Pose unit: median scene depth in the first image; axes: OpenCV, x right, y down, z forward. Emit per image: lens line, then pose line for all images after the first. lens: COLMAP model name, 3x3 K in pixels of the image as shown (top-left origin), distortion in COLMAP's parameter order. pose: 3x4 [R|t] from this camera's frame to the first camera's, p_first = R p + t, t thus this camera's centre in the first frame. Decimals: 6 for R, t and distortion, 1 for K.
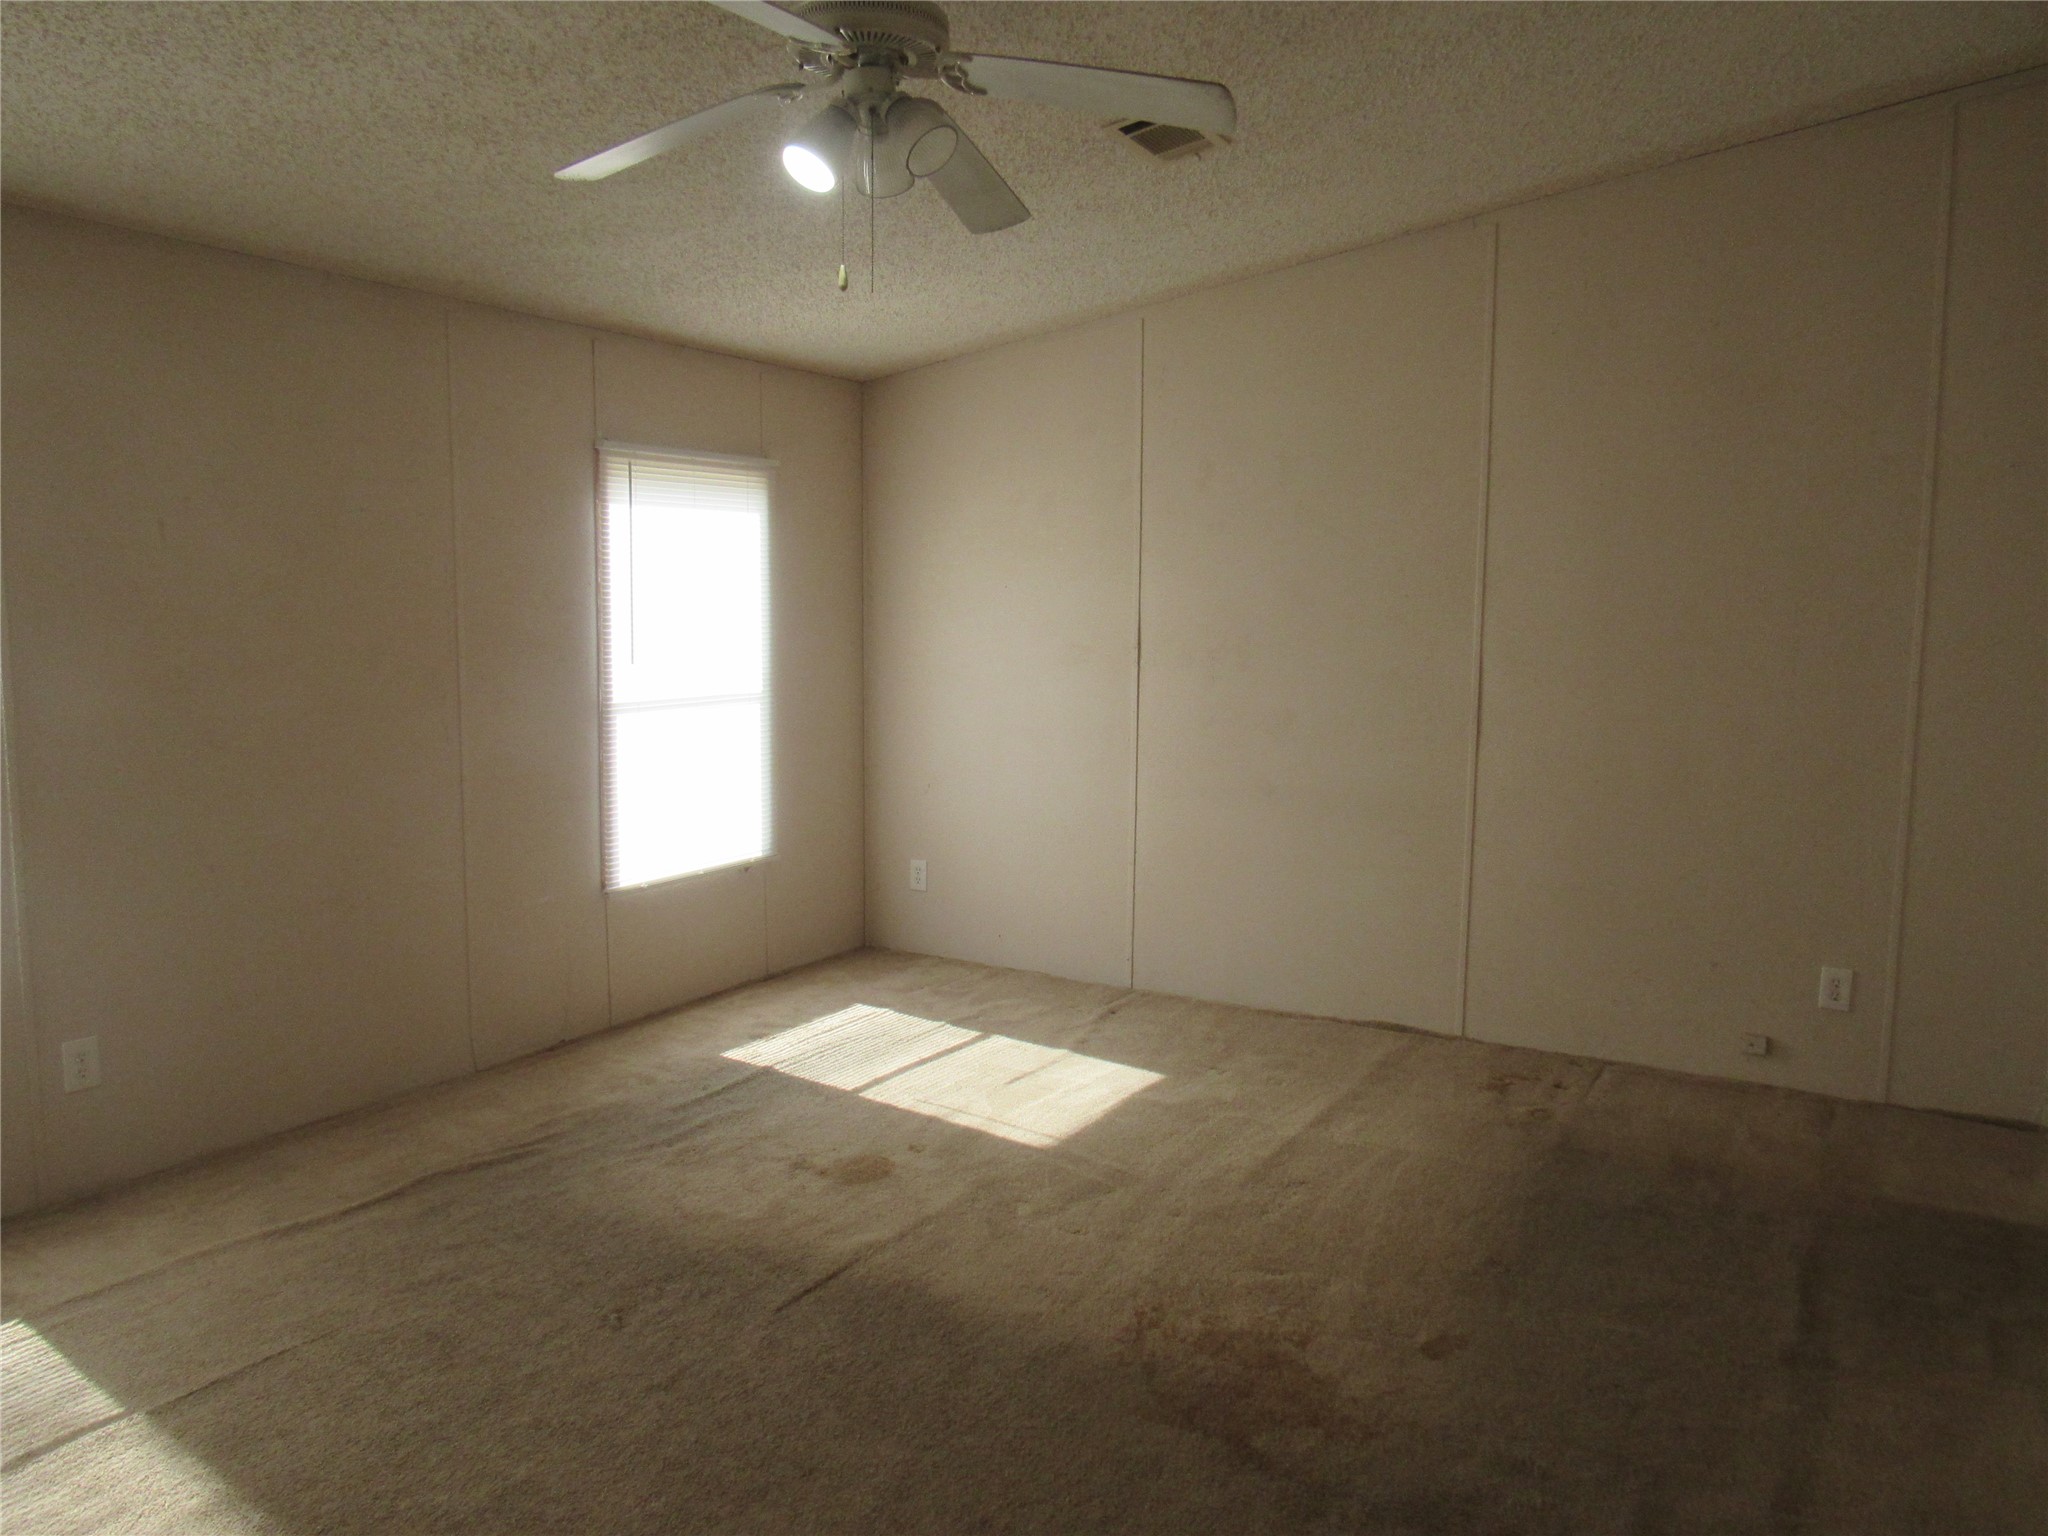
lens RADIAL K [[1458.3, 0, 1024.0], [0, 1458.3, 768.0], [0, 0, 1]] dist [-0.031907, 0.007923]
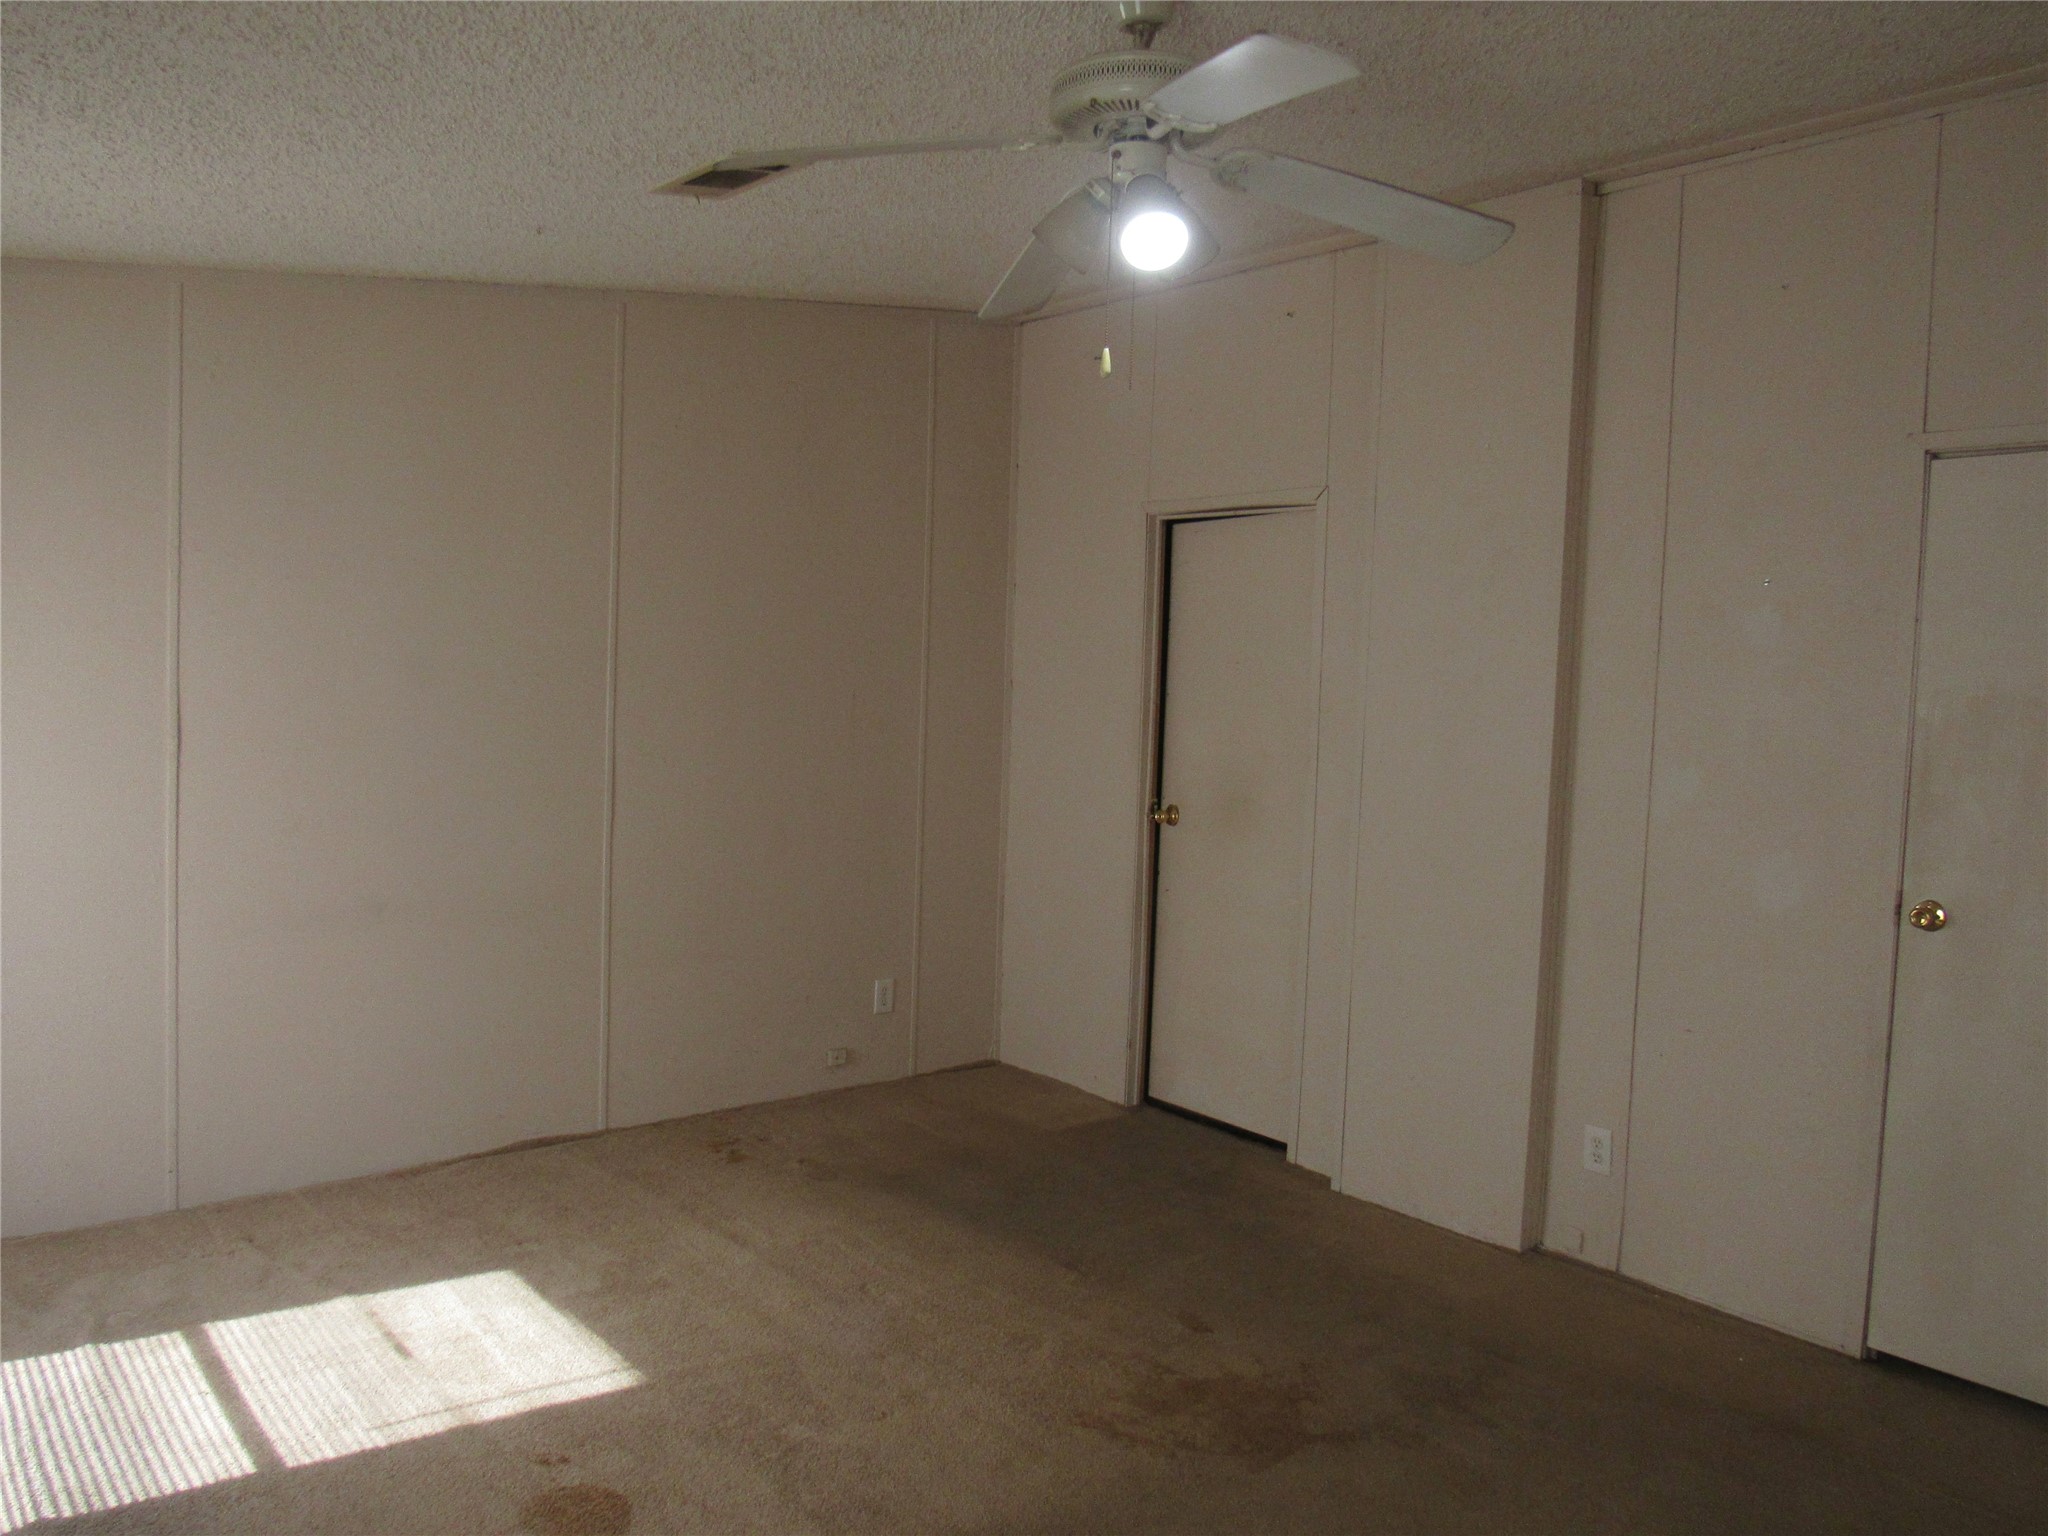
lens RADIAL K [[1458.3, 0, 1024.0], [0, 1458.3, 768.0], [0, 0, 1]] dist [-0.031907, 0.007923]
pose [[0.305869, -0.053818, 0.950551, -0.578758], [0.066406, 0.997175, 0.035090, -0.079255], [-0.949755, 0.052389, 0.308579, 0.468237]]
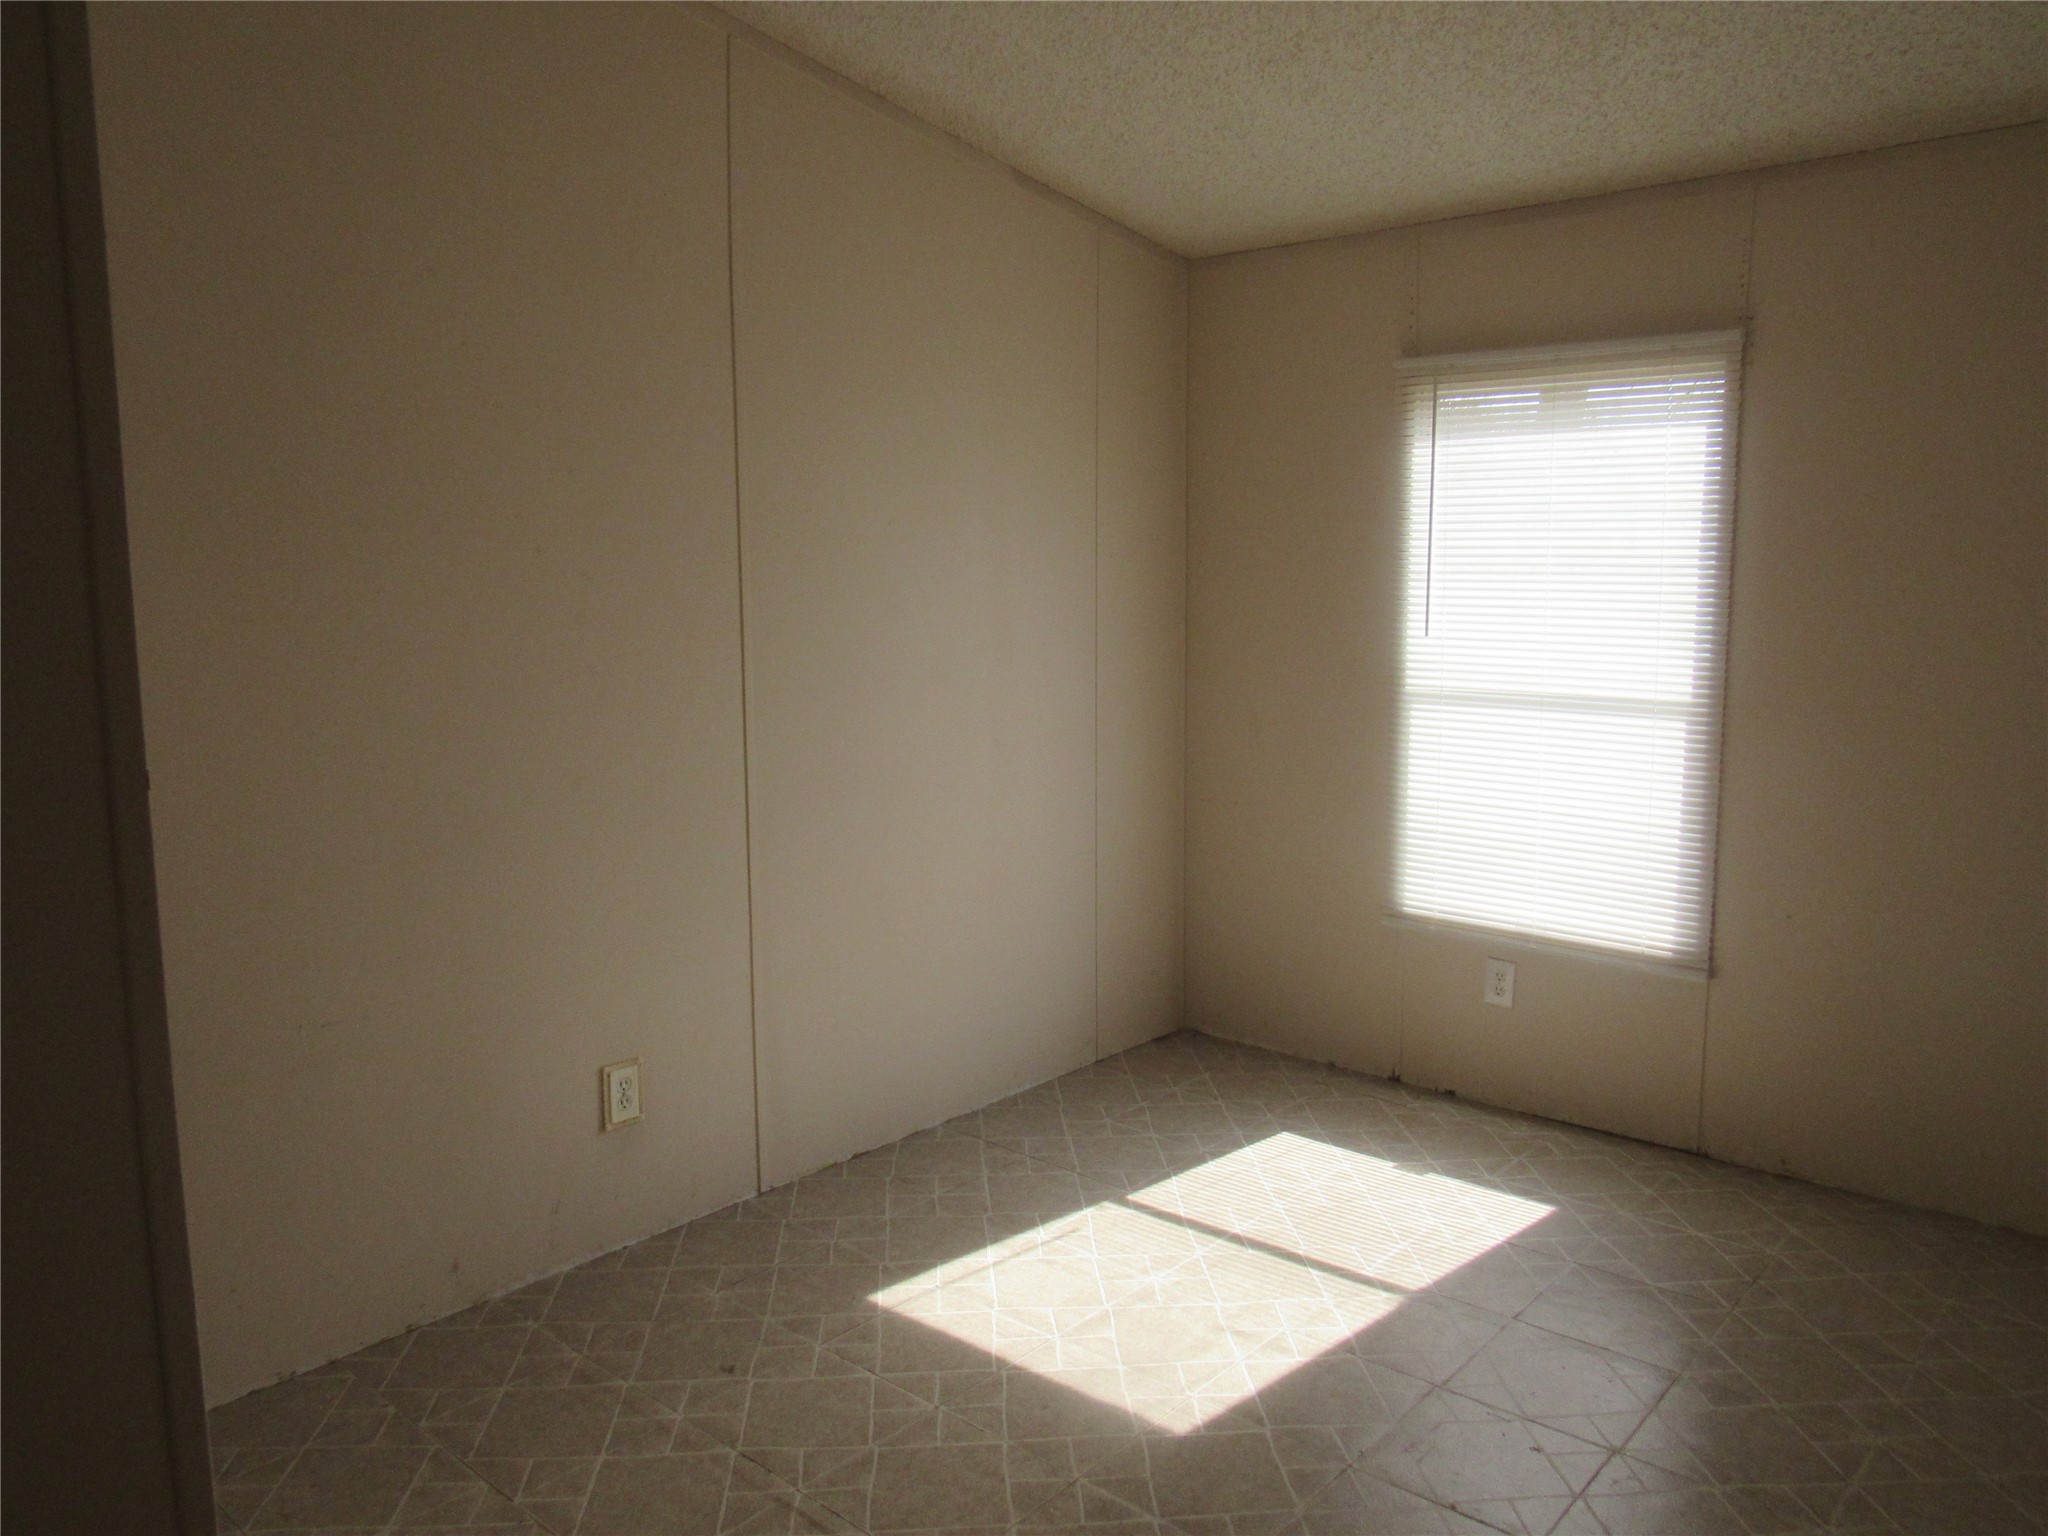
lens RADIAL K [[1458.3, 0, 1024.0], [0, 1458.3, 768.0], [0, 0, 1]] dist [-0.031907, 0.007923]
pose [[-0.110582, 0.142153, -0.983648, 0.601600], [-0.110792, 0.981786, 0.154339, -0.111304], [0.987672, 0.126047, -0.092819, 0.970883]]
